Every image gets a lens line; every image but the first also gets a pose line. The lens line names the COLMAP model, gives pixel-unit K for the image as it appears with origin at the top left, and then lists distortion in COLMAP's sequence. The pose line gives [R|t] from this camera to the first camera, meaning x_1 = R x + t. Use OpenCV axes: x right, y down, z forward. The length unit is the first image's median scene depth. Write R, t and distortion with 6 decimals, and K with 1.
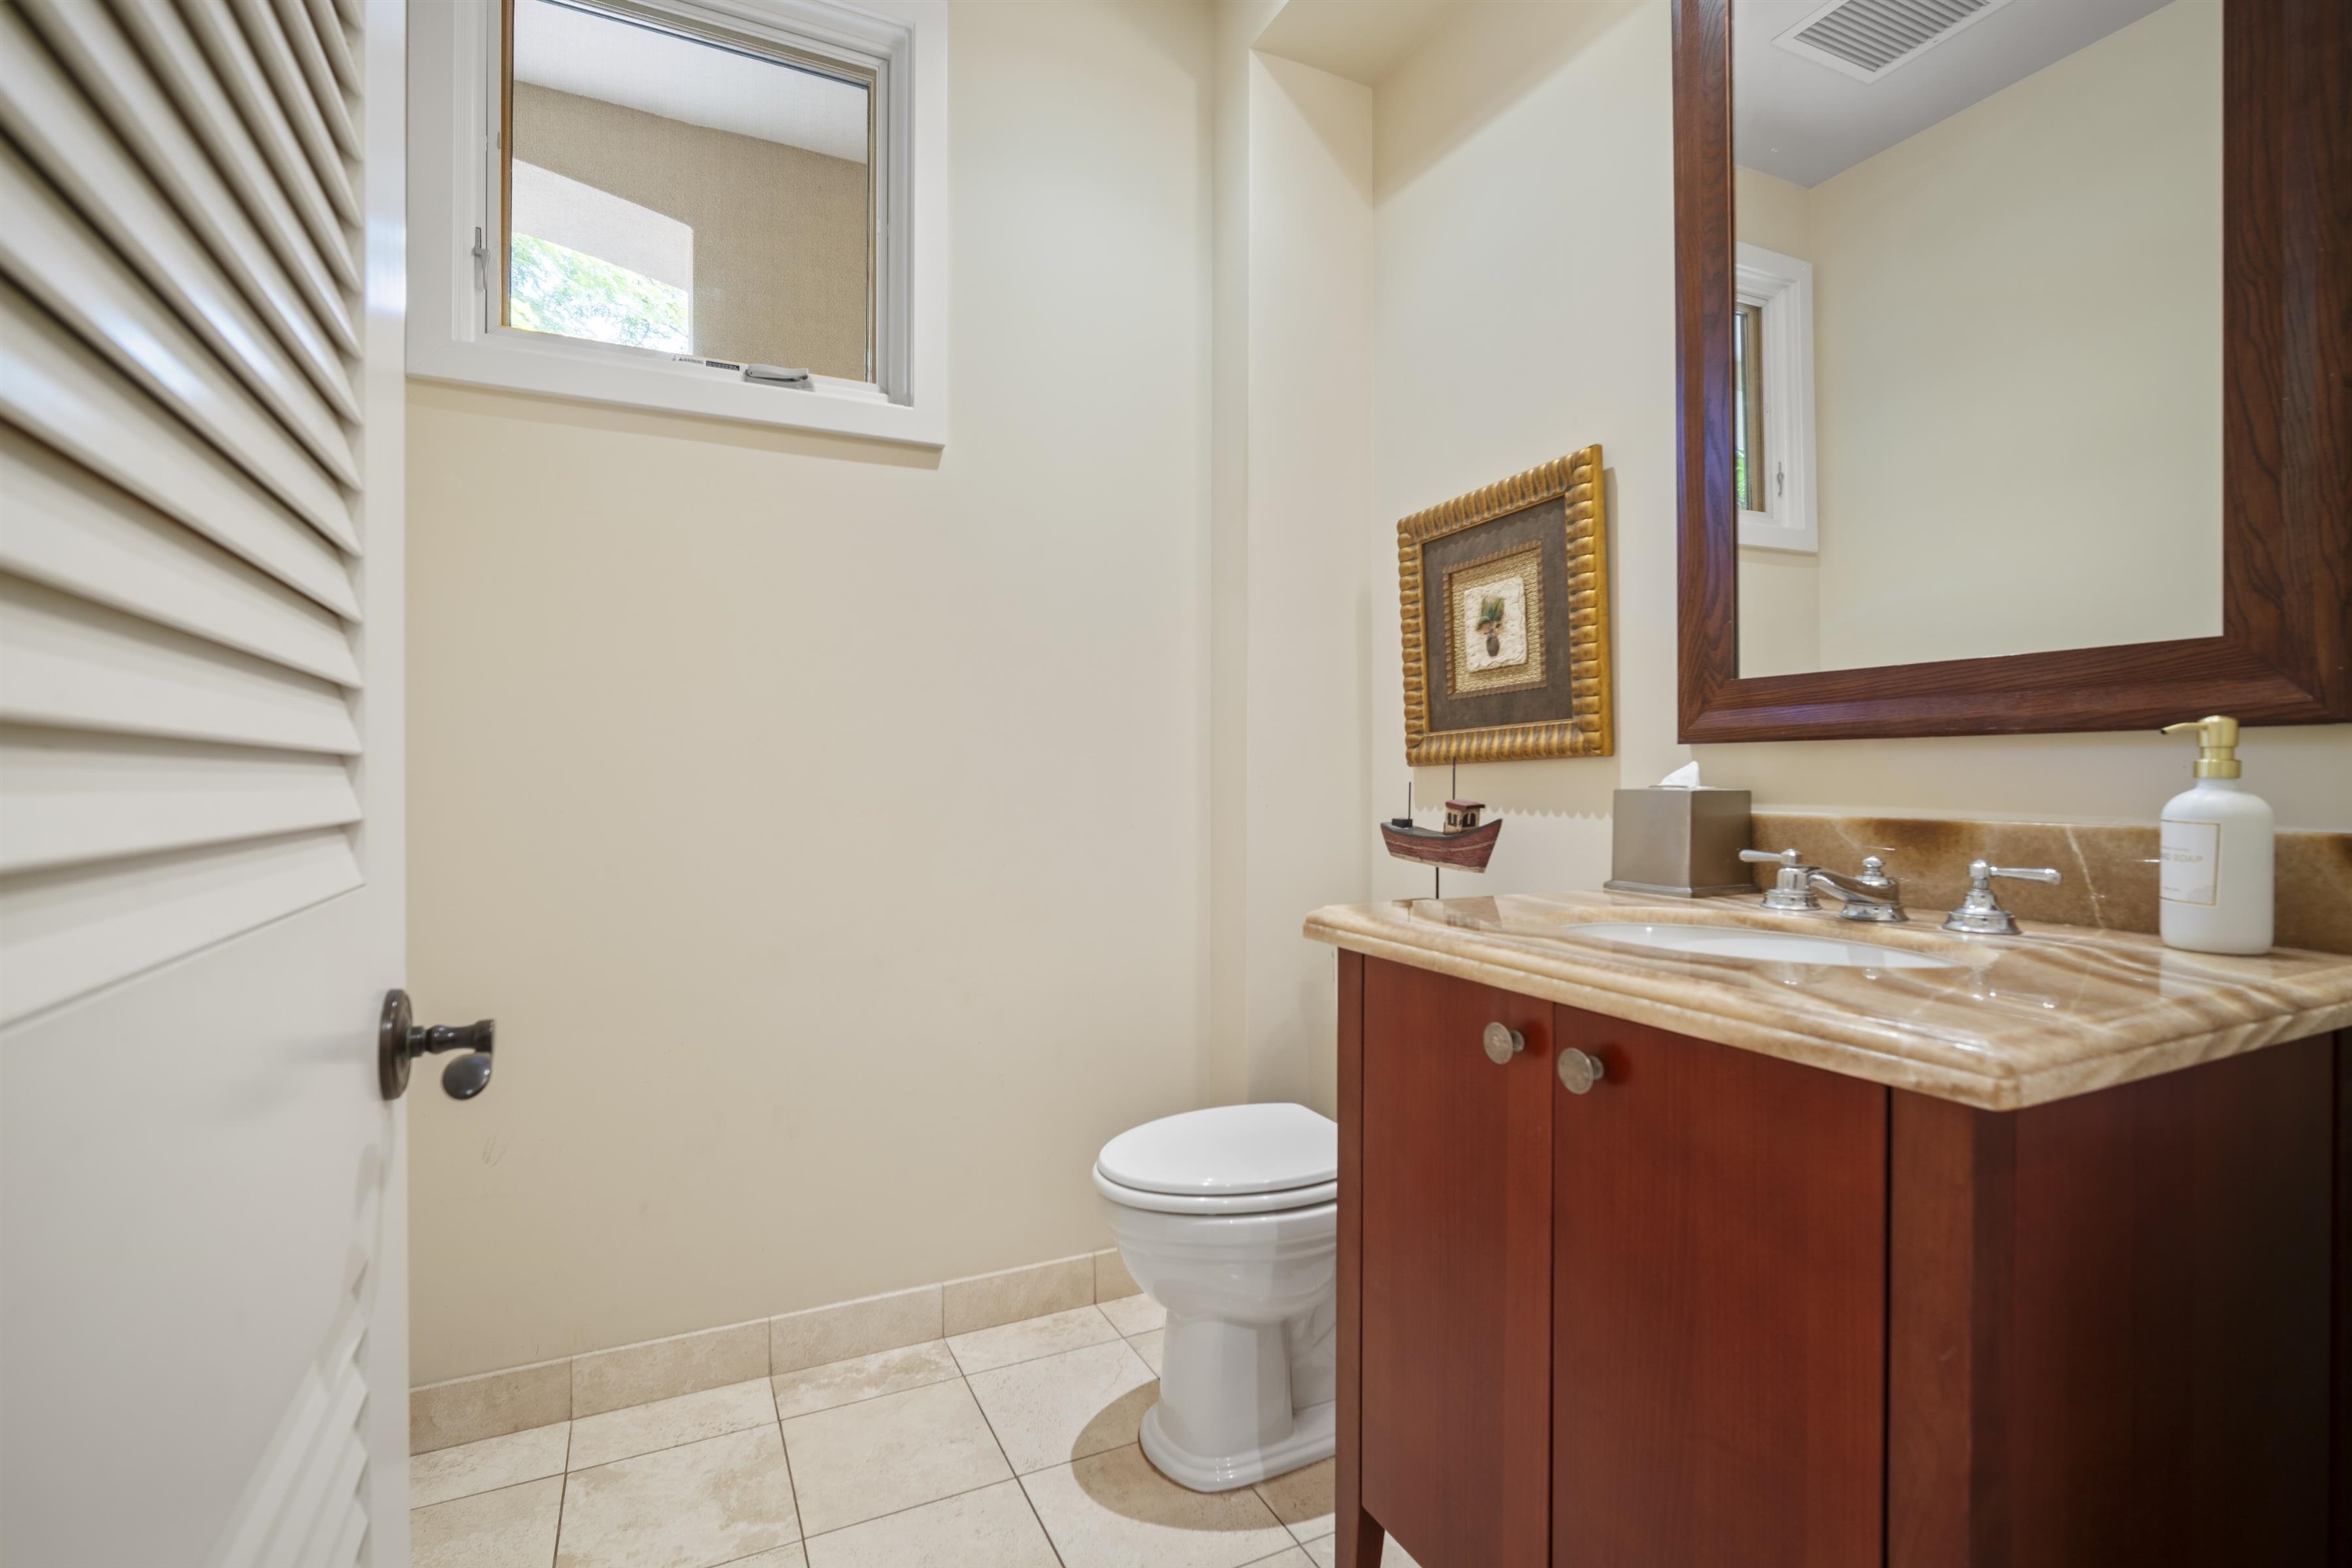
lens RADIAL K [[1092.6, 0, 1169.9], [0, 1092.6, 781.2], [0, 0, 1]] dist [0.003865, 0.000294]
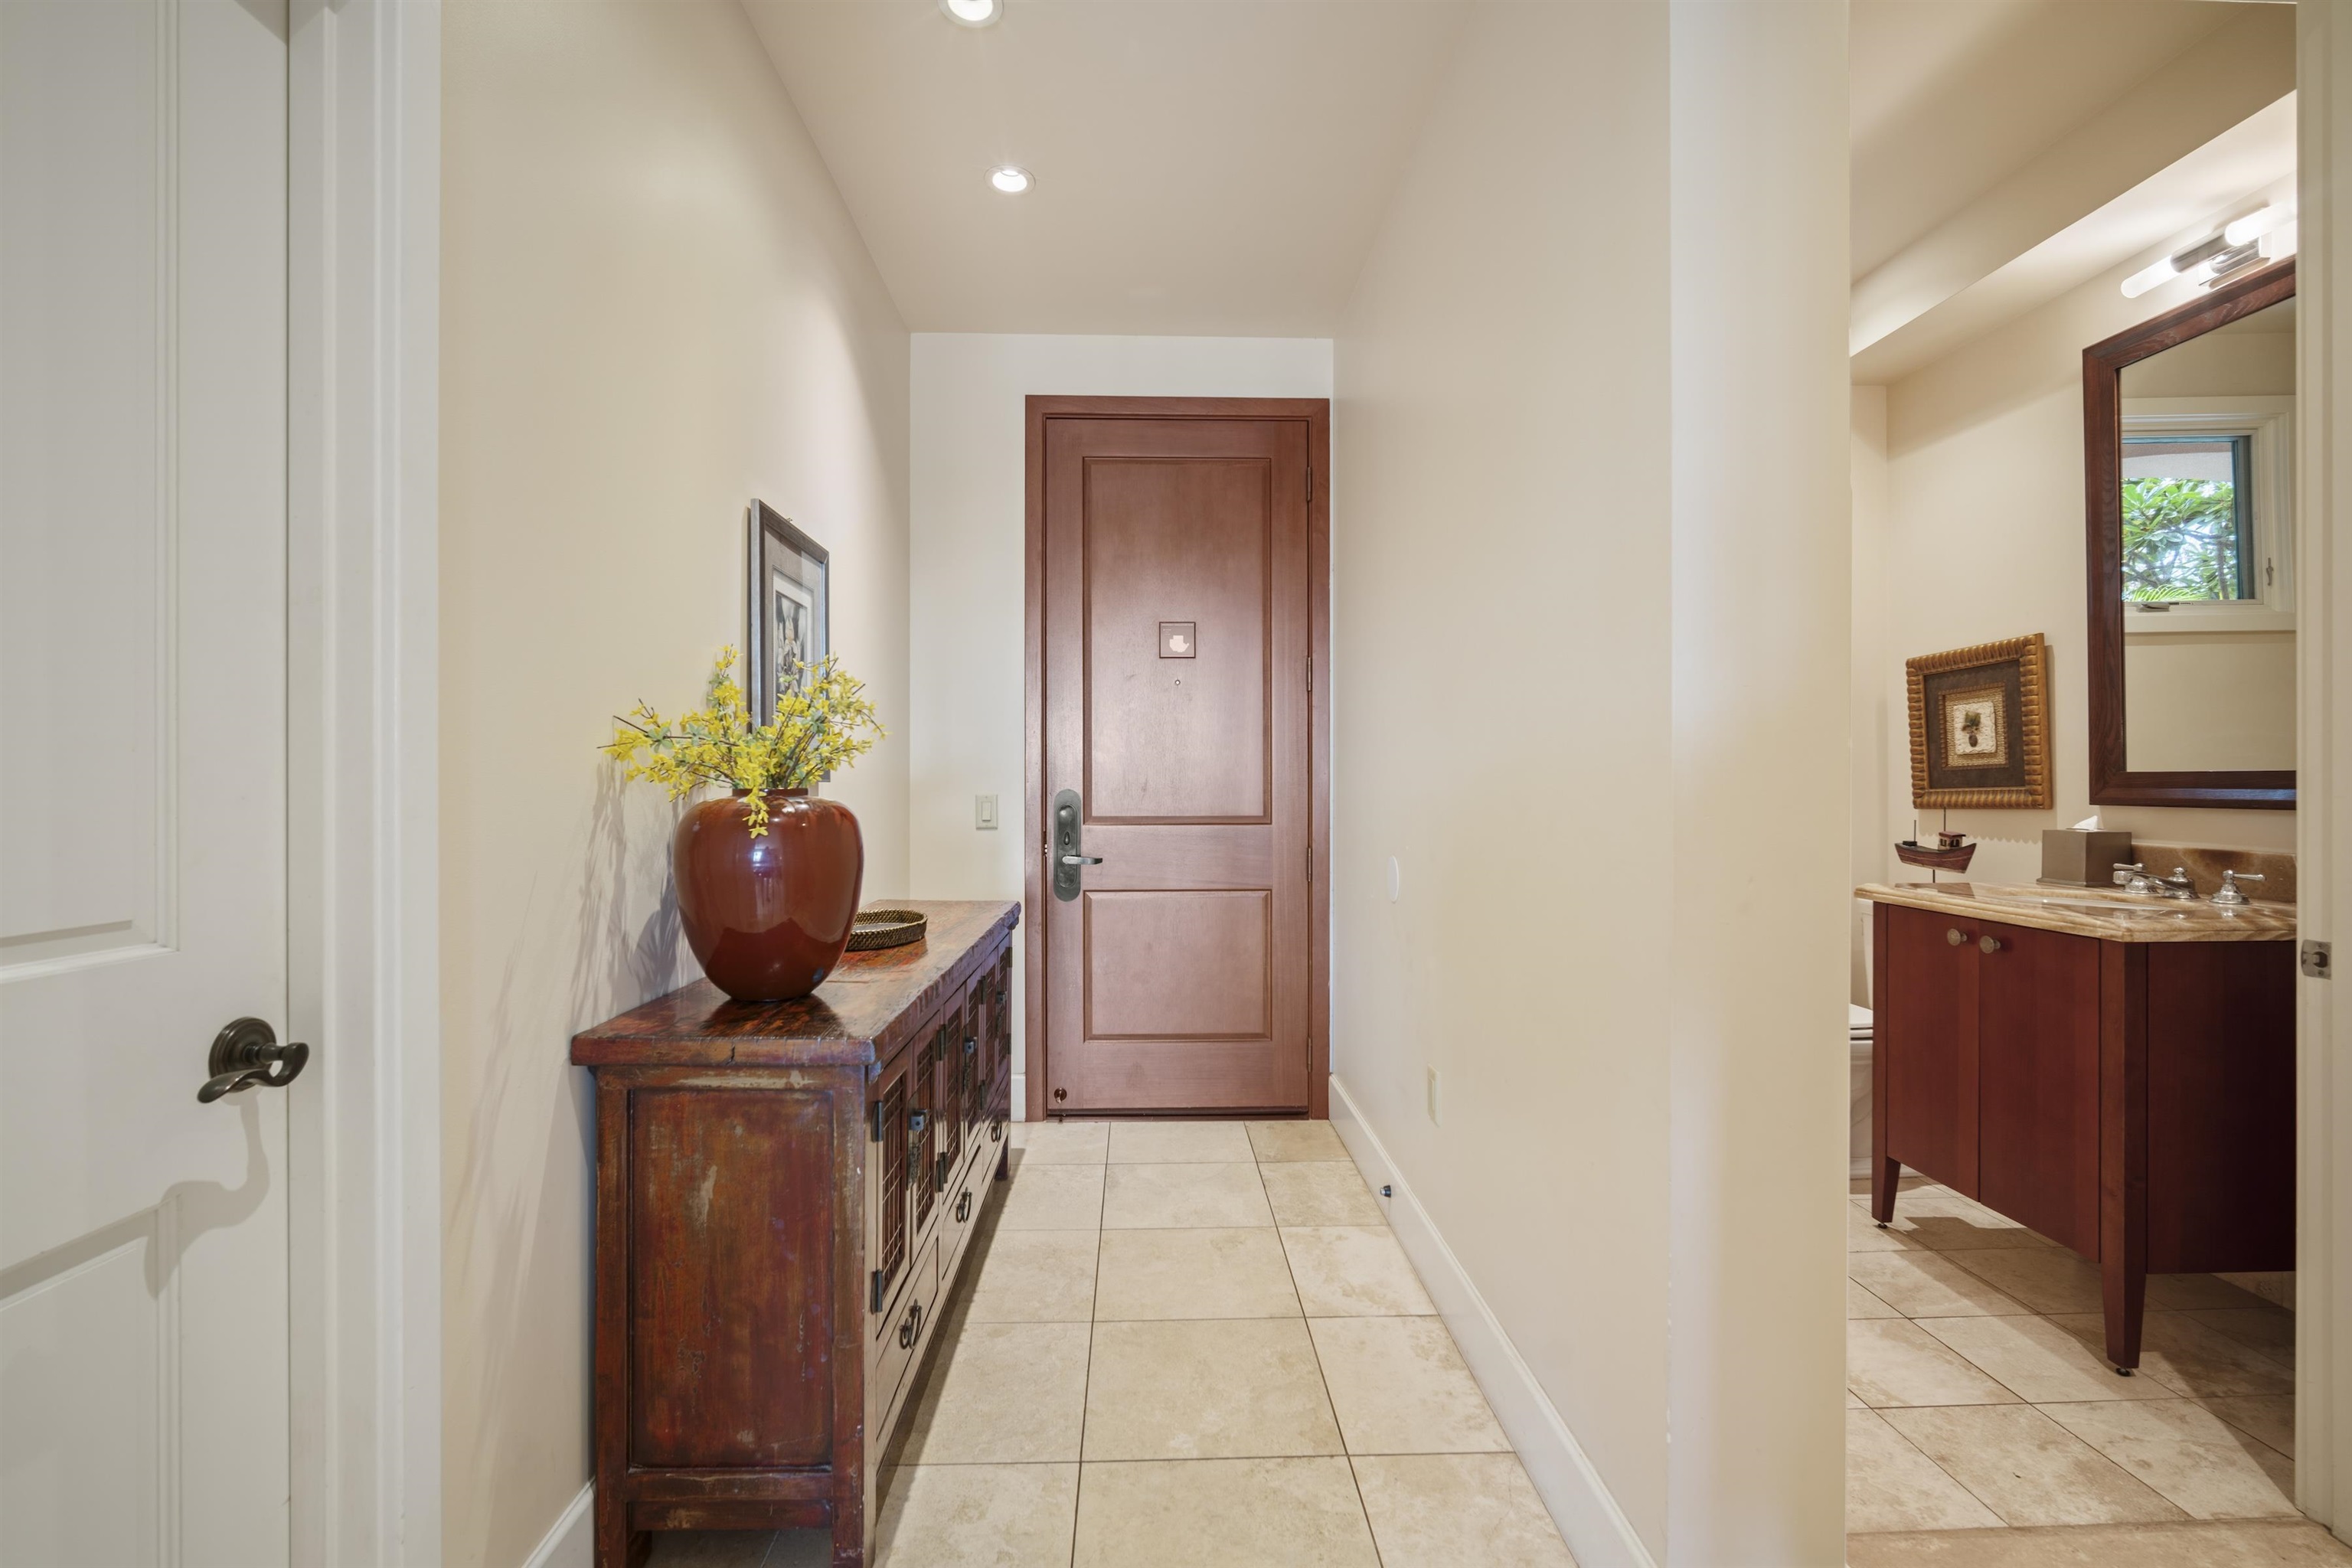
lens RADIAL K [[1020.1, 0, 1182.0], [0, 1020.1, 784.3], [0, 0, 1]] dist [-0.011989, 0.003559]
pose [[0.914662, -0.002337, -0.404212, -0.205697], [0.001997, 0.999997, -0.001263, -0.059544], [0.404214, 0.000348, 0.914664, -1.001566]]
